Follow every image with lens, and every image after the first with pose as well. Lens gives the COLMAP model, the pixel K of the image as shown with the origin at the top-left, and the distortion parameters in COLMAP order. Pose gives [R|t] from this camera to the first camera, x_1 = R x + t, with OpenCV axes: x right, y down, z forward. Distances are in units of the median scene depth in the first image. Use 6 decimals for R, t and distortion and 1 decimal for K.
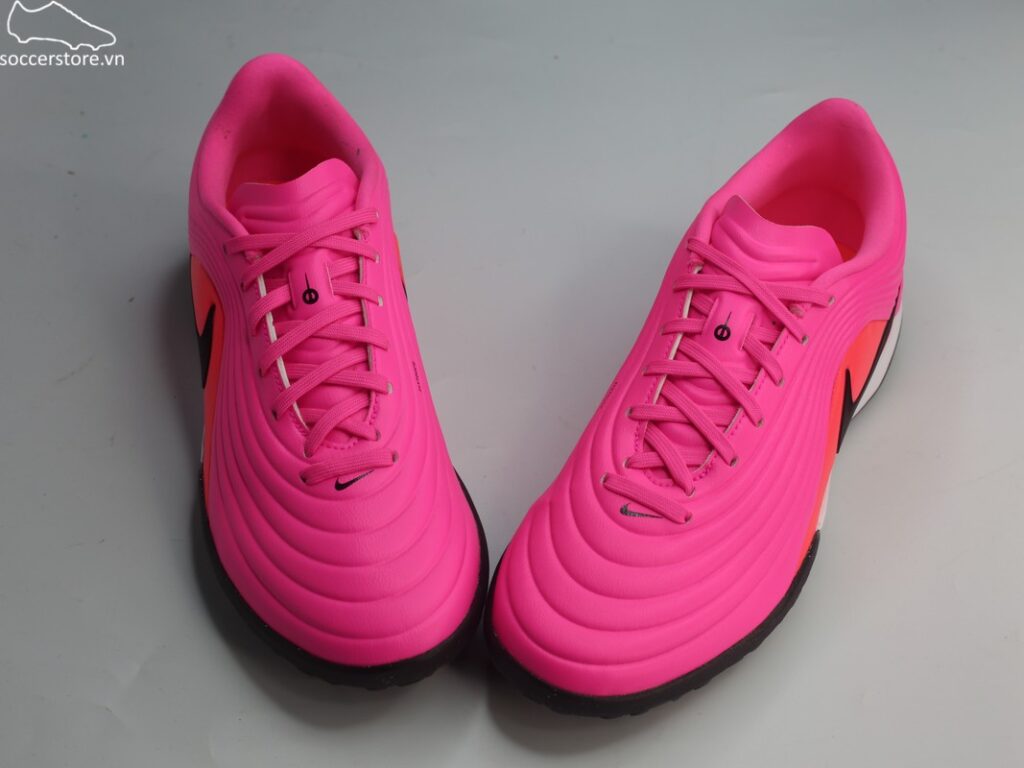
lens RADIAL K [[1988.5, 0, 511.2], [0, 1988.5, 383.8], [0, 0, 1]] dist [-0.176546, 0.000000]
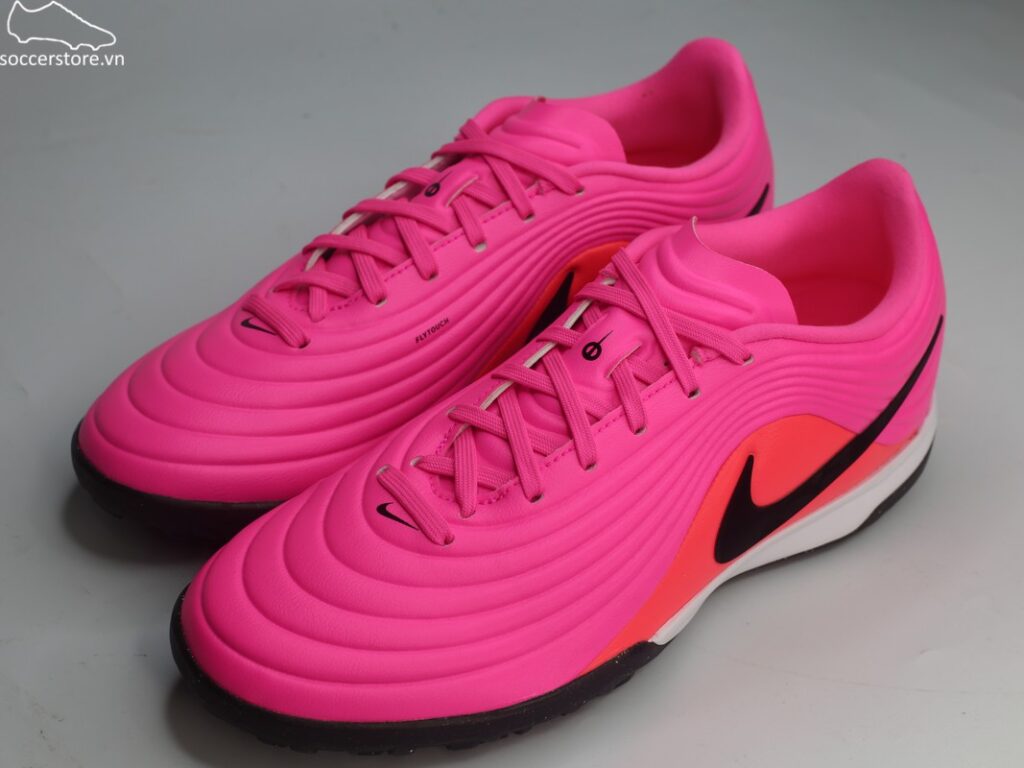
lens RADIAL K [[1988.5, 0, 516.9], [0, 1988.5, 381.2], [0, 0, 1]] dist [-0.176546, 0.000000]
pose [[0.903424, 0.275307, -0.328682, 0.347135], [-0.325454, 0.939404, -0.107698, 0.082065], [0.279115, 0.204268, 0.938280, 0.244105]]
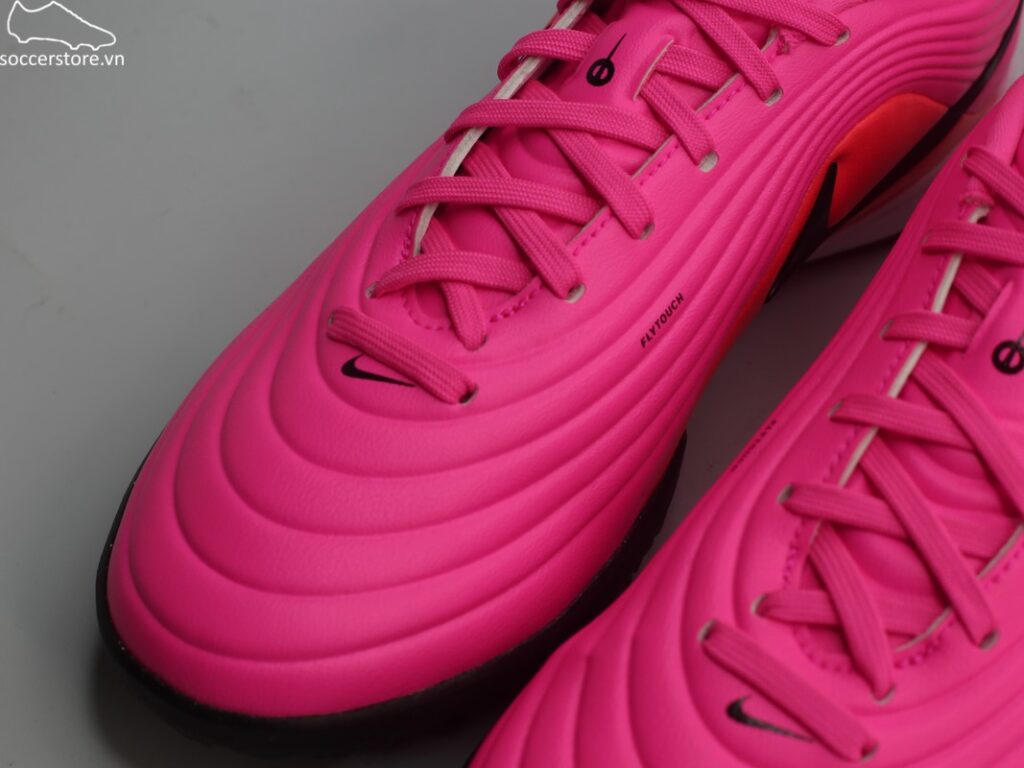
lens RADIAL K [[1988.5, 0, 515.6], [0, 1988.5, 383.0], [0, 0, 1]] dist [-0.176546, 0.000000]
pose [[0.980070, 0.152281, -0.127565, 0.052381], [-0.142745, 0.986449, 0.080885, -0.040847], [0.138154, -0.061064, 0.988527, 0.526459]]
